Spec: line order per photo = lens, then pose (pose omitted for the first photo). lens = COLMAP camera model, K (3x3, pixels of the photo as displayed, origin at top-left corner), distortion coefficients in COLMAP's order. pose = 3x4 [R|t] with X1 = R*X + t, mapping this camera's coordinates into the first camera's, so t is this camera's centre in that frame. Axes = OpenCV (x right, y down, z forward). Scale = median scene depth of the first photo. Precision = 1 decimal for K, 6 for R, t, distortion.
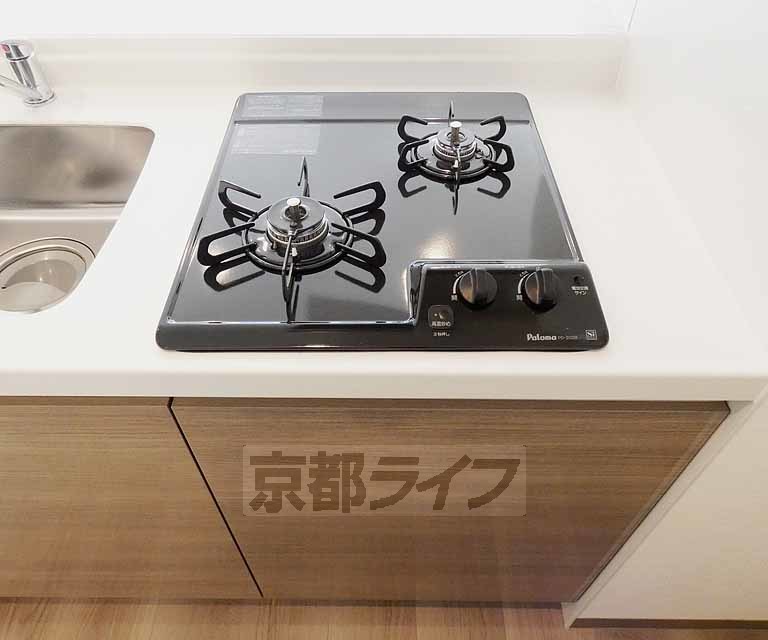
lens RADIAL K [[573.6, 0, 351.9], [0, 573.6, 333.9], [0, 0, 1]] dist [0.005668, -0.000575]
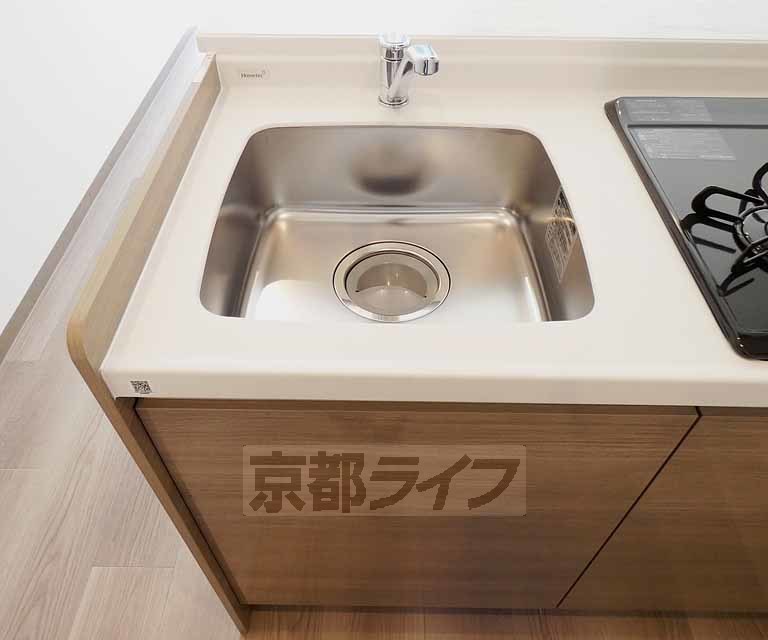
lens RADIAL K [[578.4, 0, 382.0], [0, 578.4, 338.2], [0, 0, 1]] dist [0.003630, -0.002145]
pose [[0.999899, 0.010788, 0.009230, -0.541486], [-0.010782, 0.999942, -0.000713, -0.000068], [-0.009237, 0.000613, 0.999957, 0.009400]]
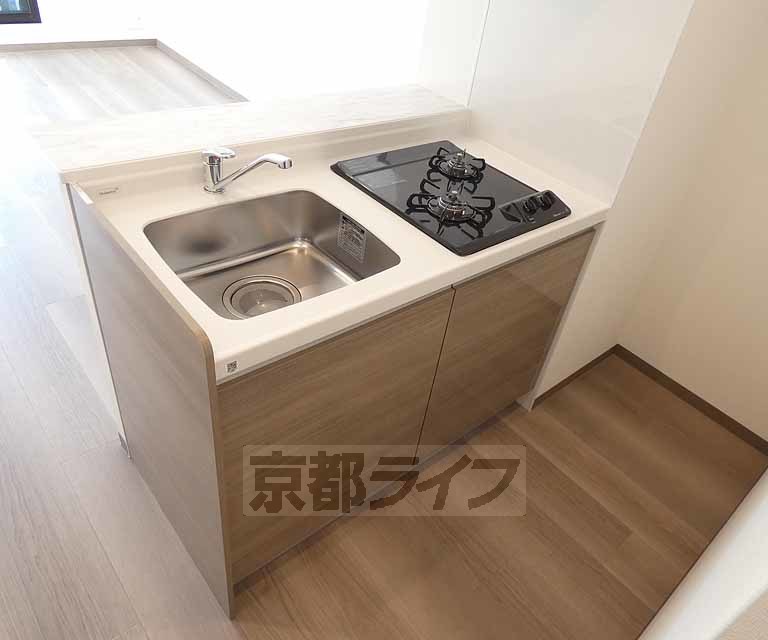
lens RADIAL K [[568.9, 0, 385.5], [0, 568.9, 334.5], [0, 0, 1]] dist [0.090938, 0.000490]
pose [[0.738970, -0.338031, 0.582802, -1.161498], [0.402390, 0.915236, 0.020631, 0.080673], [-0.540375, 0.219267, 0.812352, -0.359168]]
